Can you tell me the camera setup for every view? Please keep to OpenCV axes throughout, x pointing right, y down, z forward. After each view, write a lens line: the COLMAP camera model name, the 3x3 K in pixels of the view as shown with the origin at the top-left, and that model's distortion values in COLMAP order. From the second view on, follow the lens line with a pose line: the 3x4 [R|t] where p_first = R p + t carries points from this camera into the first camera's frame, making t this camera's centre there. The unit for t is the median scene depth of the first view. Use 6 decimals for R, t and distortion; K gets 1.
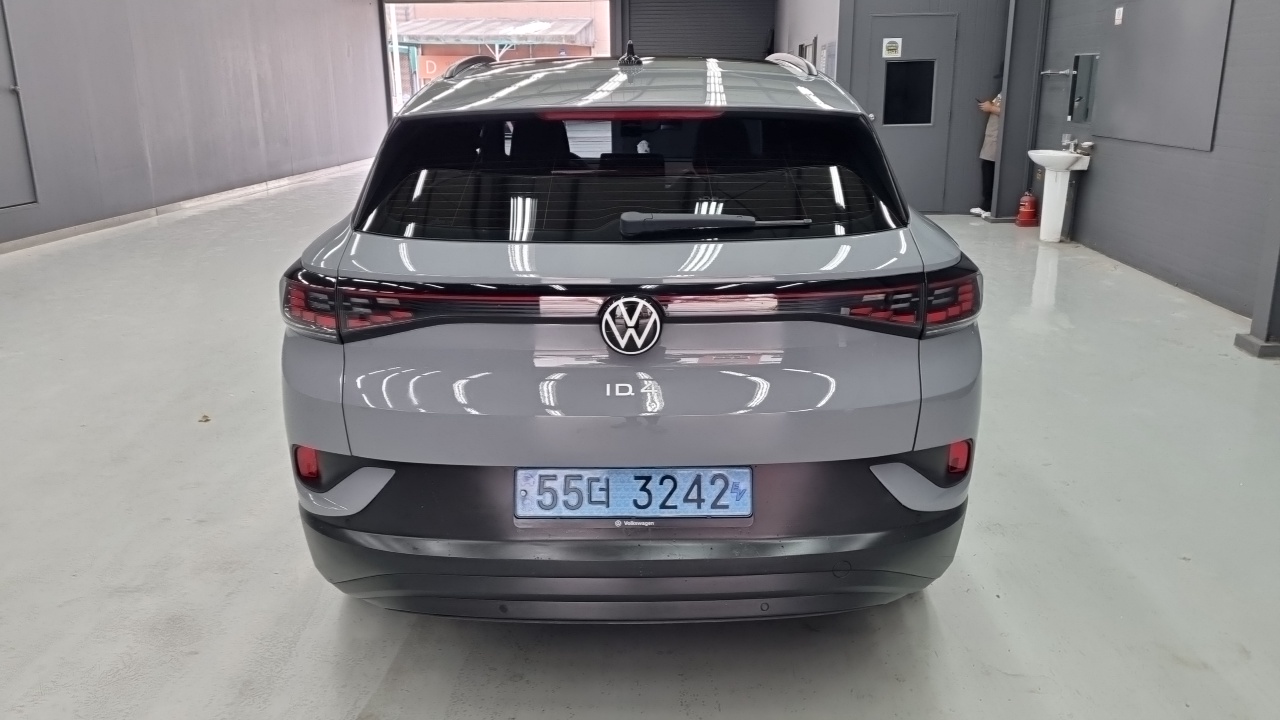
lens RADIAL K [[1011.7, 0, 640.0], [0, 1011.7, 360.0], [0, 0, 1]] dist [0.062381, -0.066851]
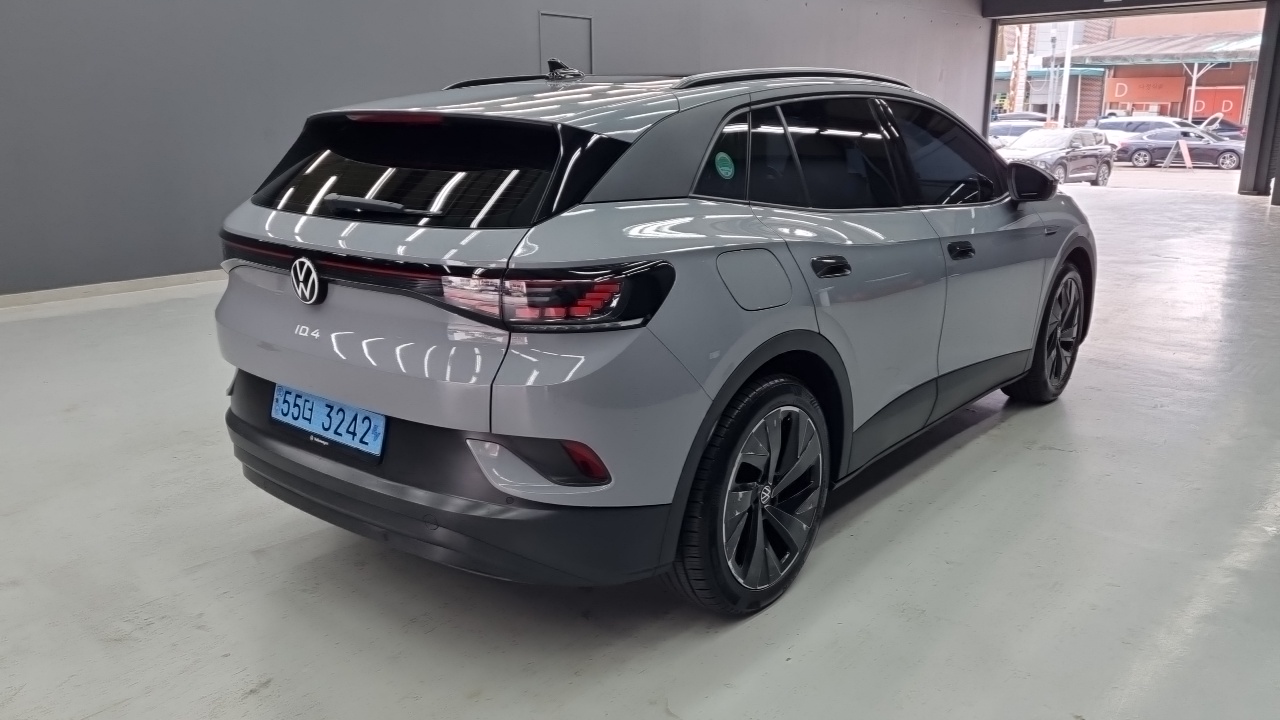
lens RADIAL K [[1011.7, 0, 640.0], [0, 1011.7, 360.0], [0, 0, 1]] dist [0.062381, -0.066851]
pose [[0.757022, 0.163199, -0.632680, 0.534861], [-0.178069, 0.983182, 0.040546, -0.029301], [0.628657, 0.081966, 0.773352, 0.132153]]
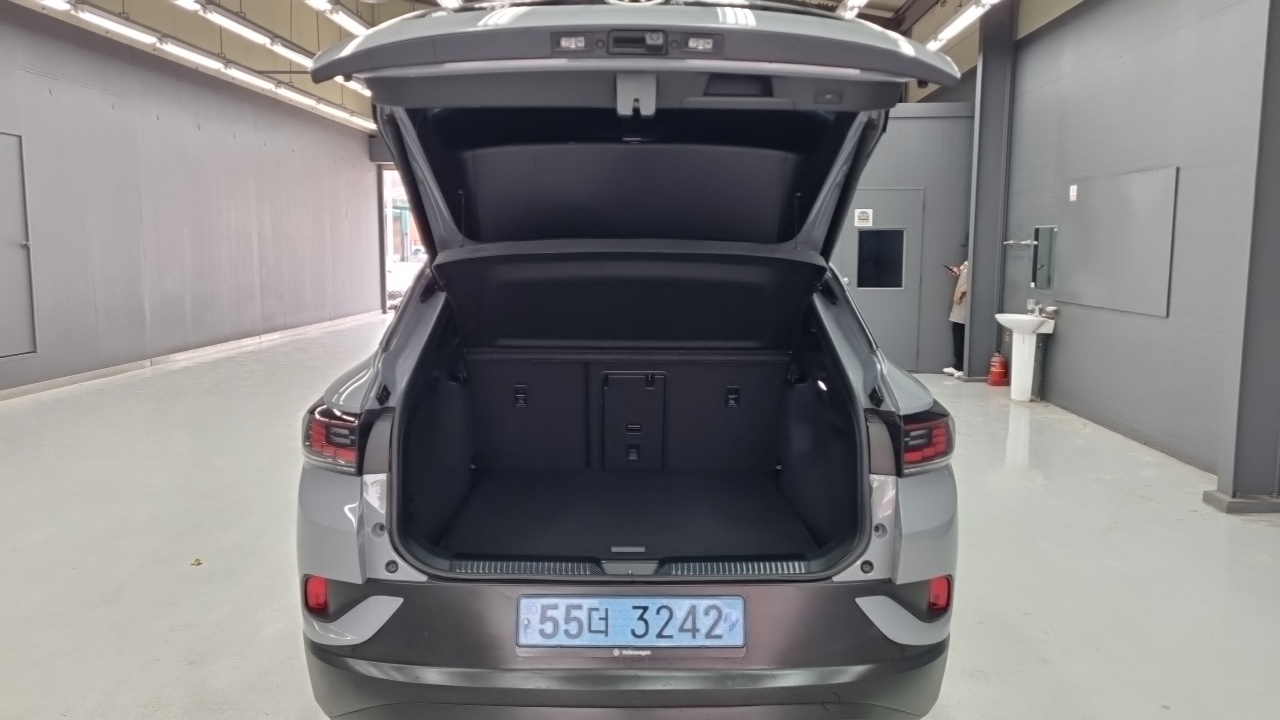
lens RADIAL K [[1011.7, 0, 640.0], [0, 1011.7, 360.0], [0, 0, 1]] dist [0.062381, -0.066851]
pose [[0.999741, 0.011560, 0.019612, -0.010502], [-0.008391, 0.987944, -0.154582, 0.012767], [-0.021163, 0.154377, 0.987785, -0.038373]]
